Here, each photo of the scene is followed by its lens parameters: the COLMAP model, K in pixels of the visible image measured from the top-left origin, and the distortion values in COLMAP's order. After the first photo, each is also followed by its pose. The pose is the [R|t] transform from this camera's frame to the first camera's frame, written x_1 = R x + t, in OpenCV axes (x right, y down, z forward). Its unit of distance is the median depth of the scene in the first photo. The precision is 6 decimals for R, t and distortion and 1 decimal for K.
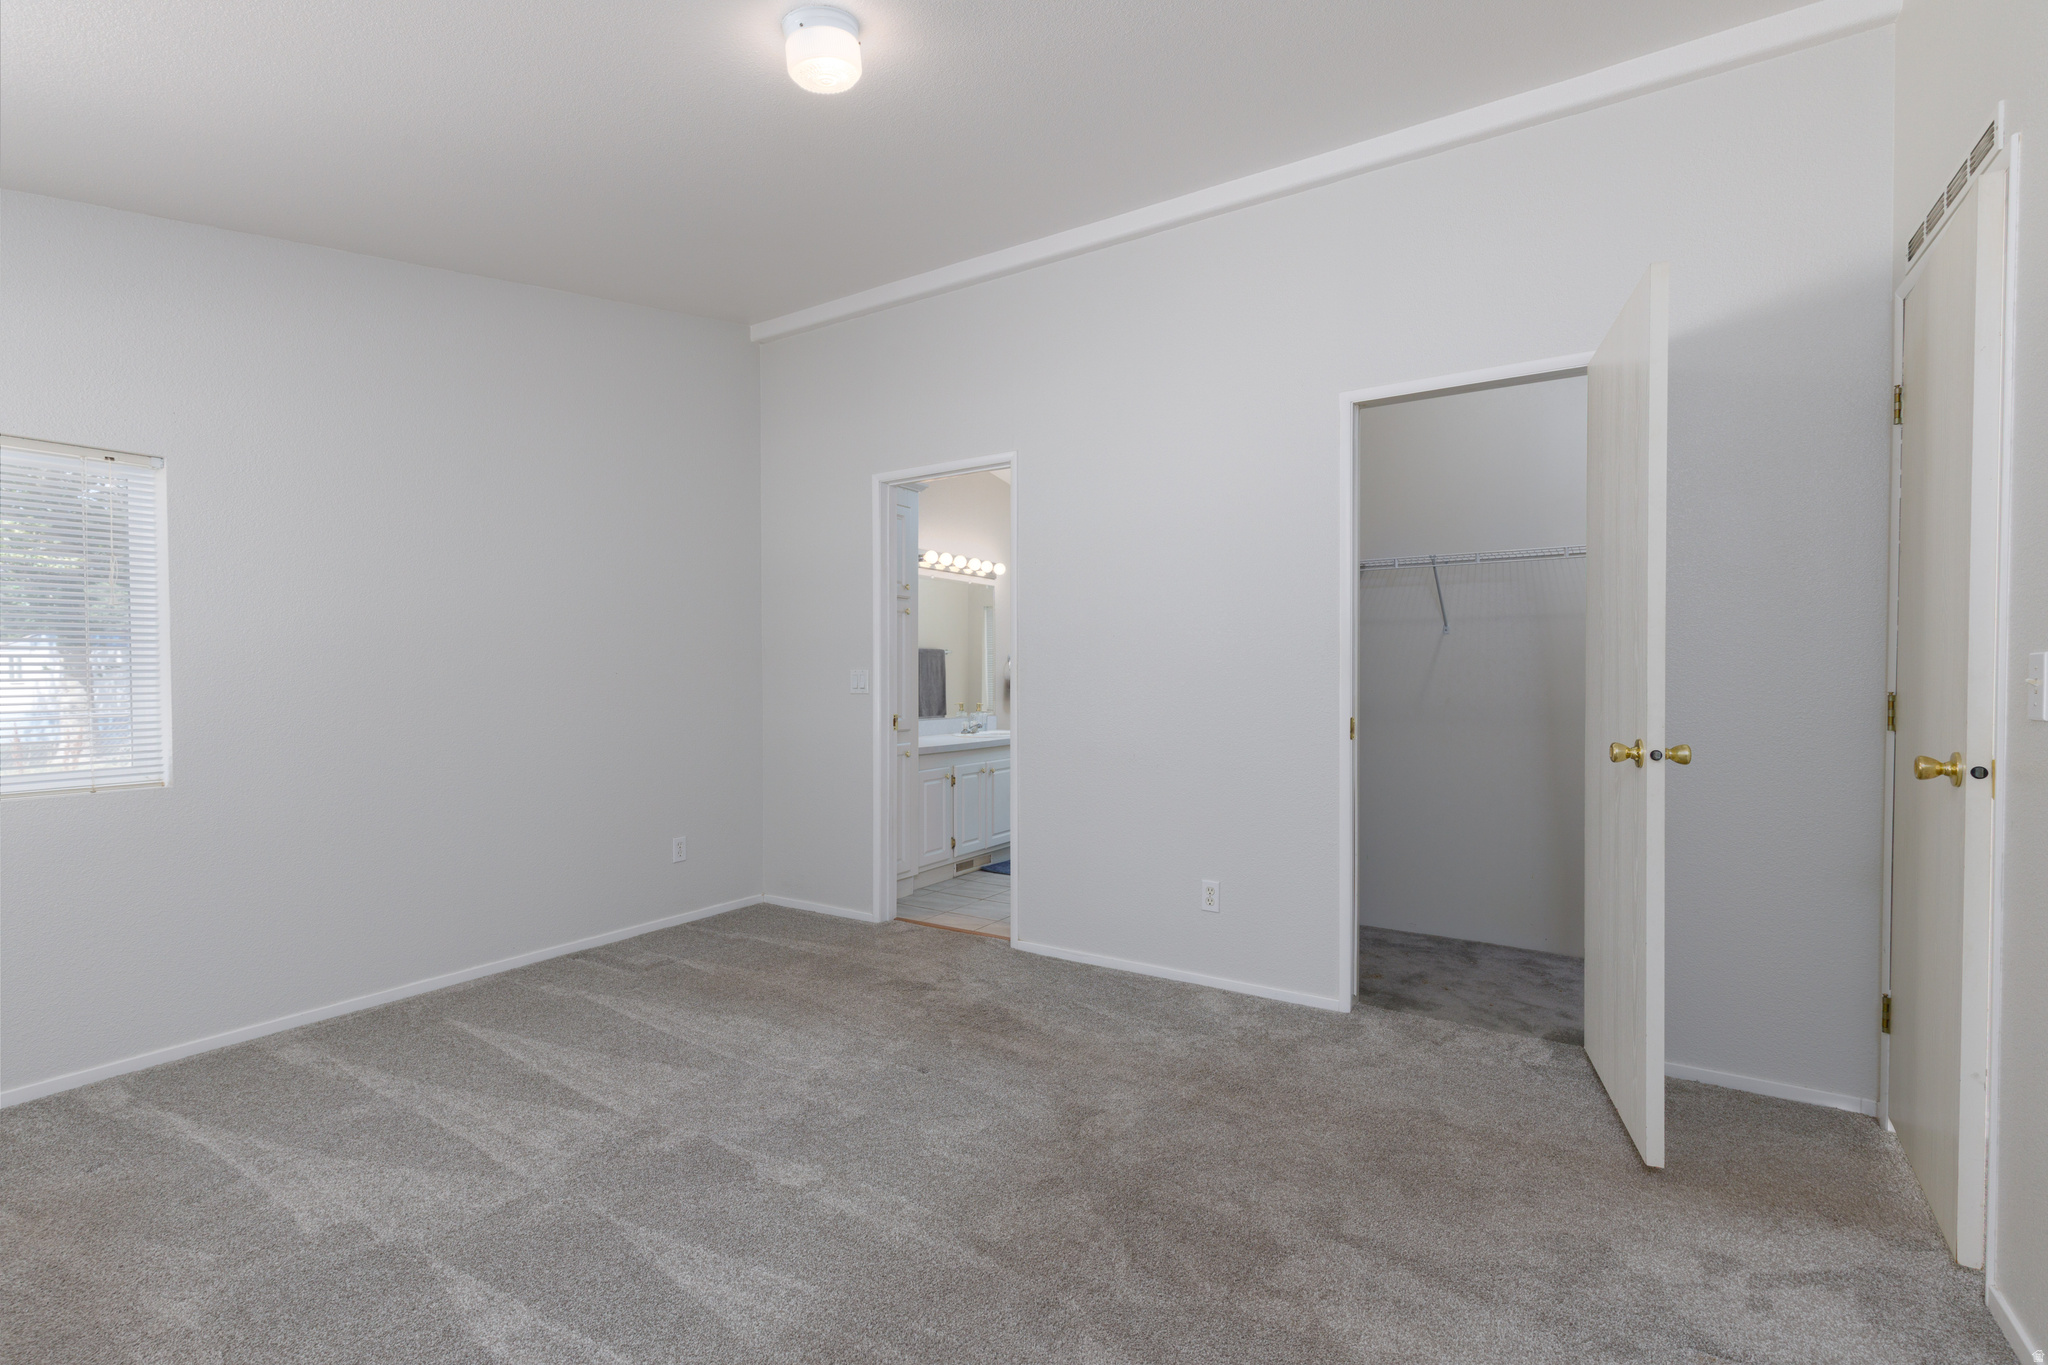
lens RADIAL K [[913.4, 0, 1025.6], [0, 913.4, 685.3], [0, 0, 1]] dist [0.009353, -0.000598]
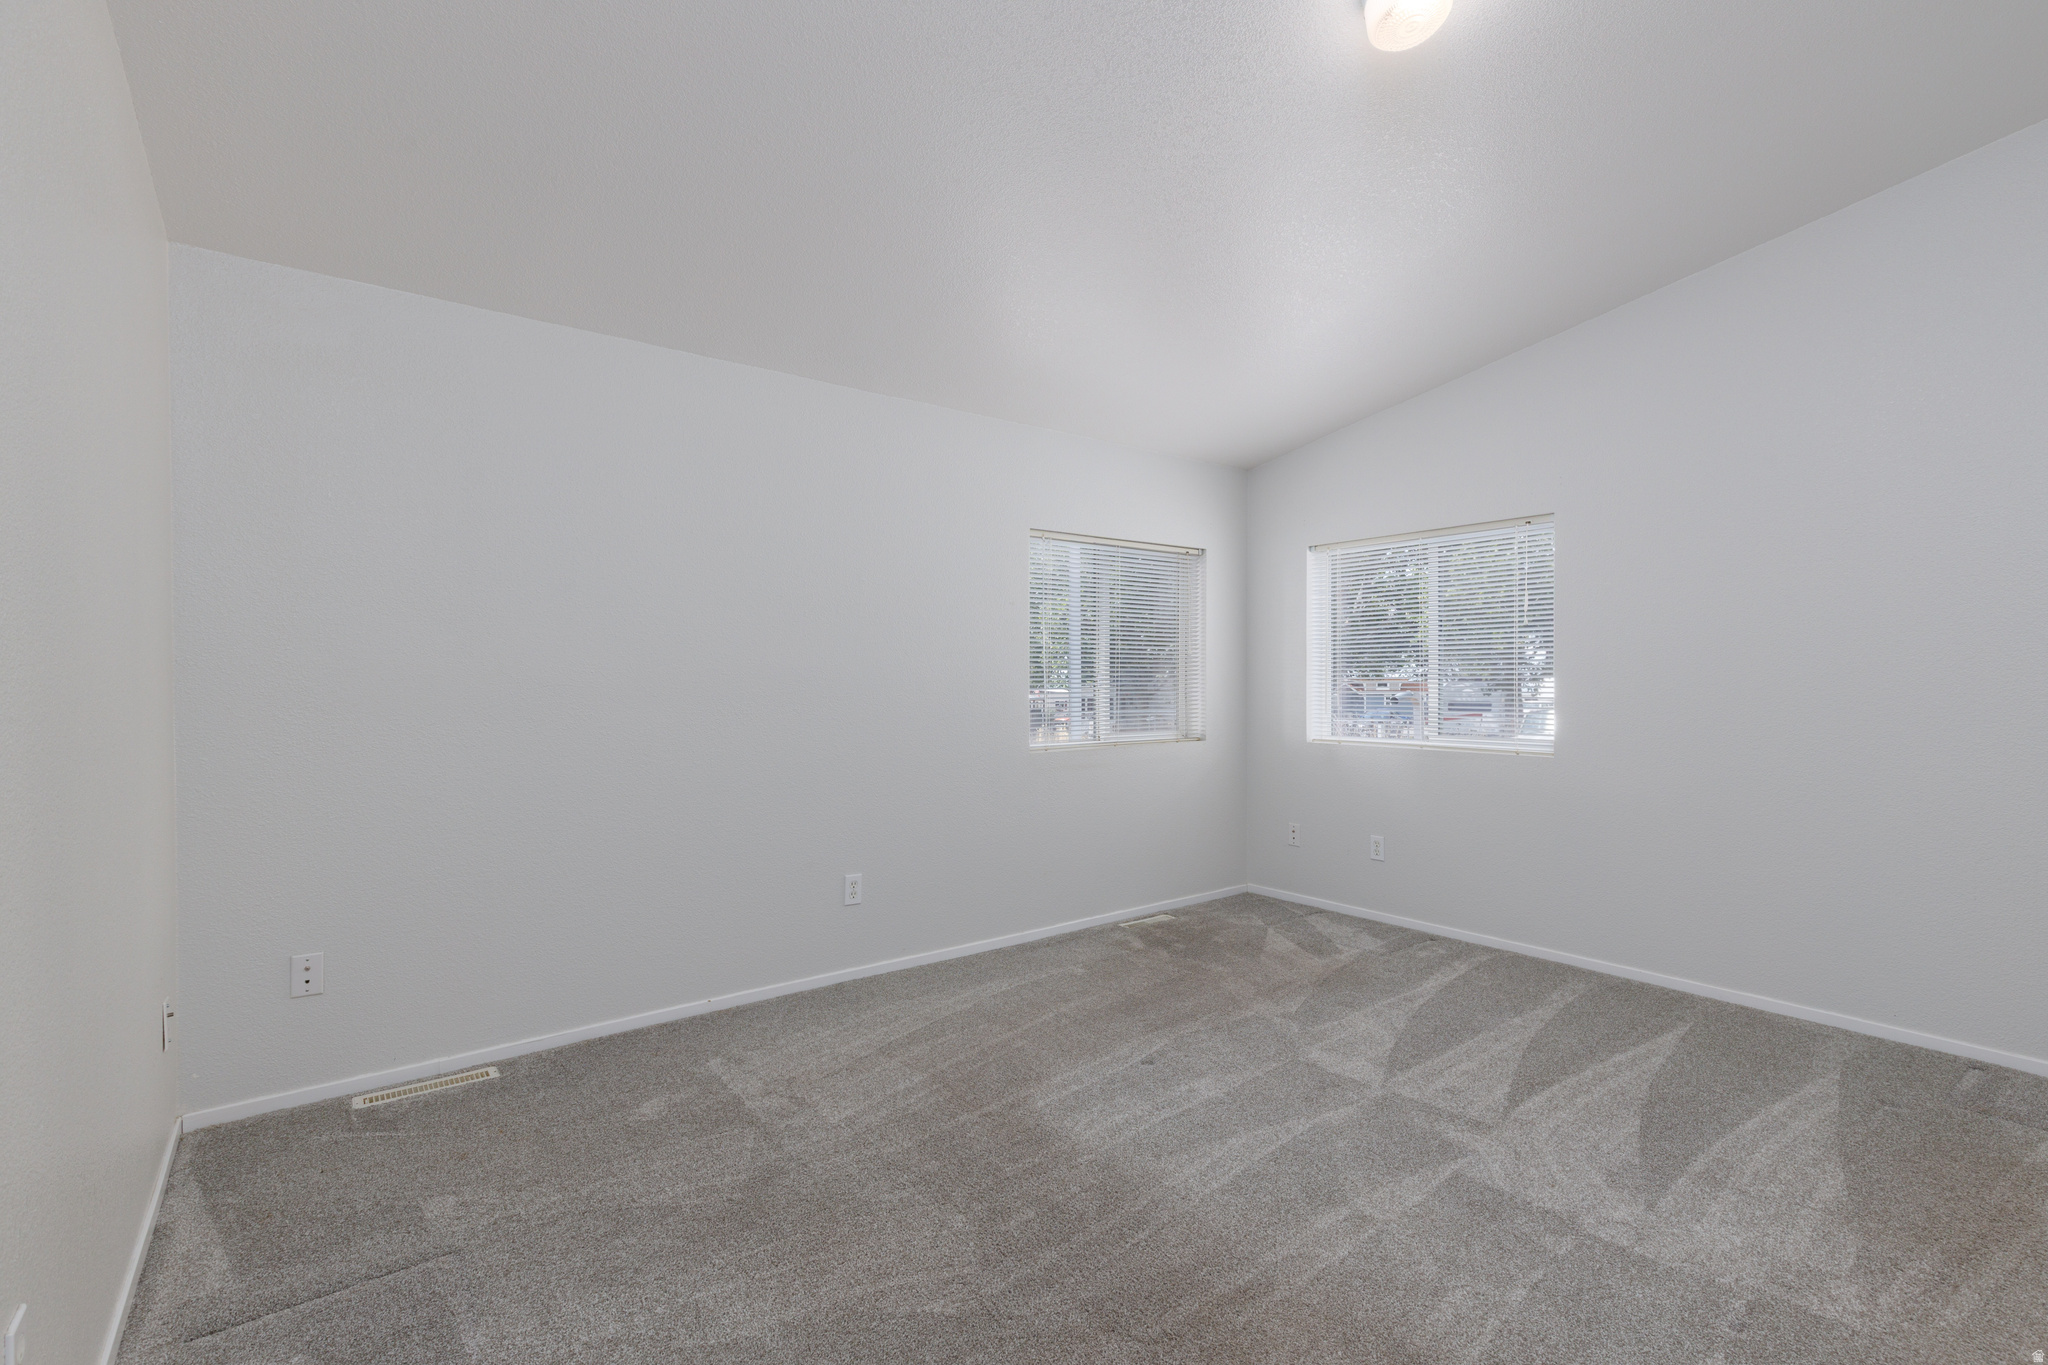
lens RADIAL K [[913.4, 0, 1024.8], [0, 913.4, 675.4], [0, 0, 1]] dist [0.009353, -0.000598]
pose [[-0.334812, 0.002784, -0.942281, 0.582923], [-0.012089, 0.999901, 0.007250, -0.008693], [0.942208, 0.013818, -0.334745, 0.708782]]
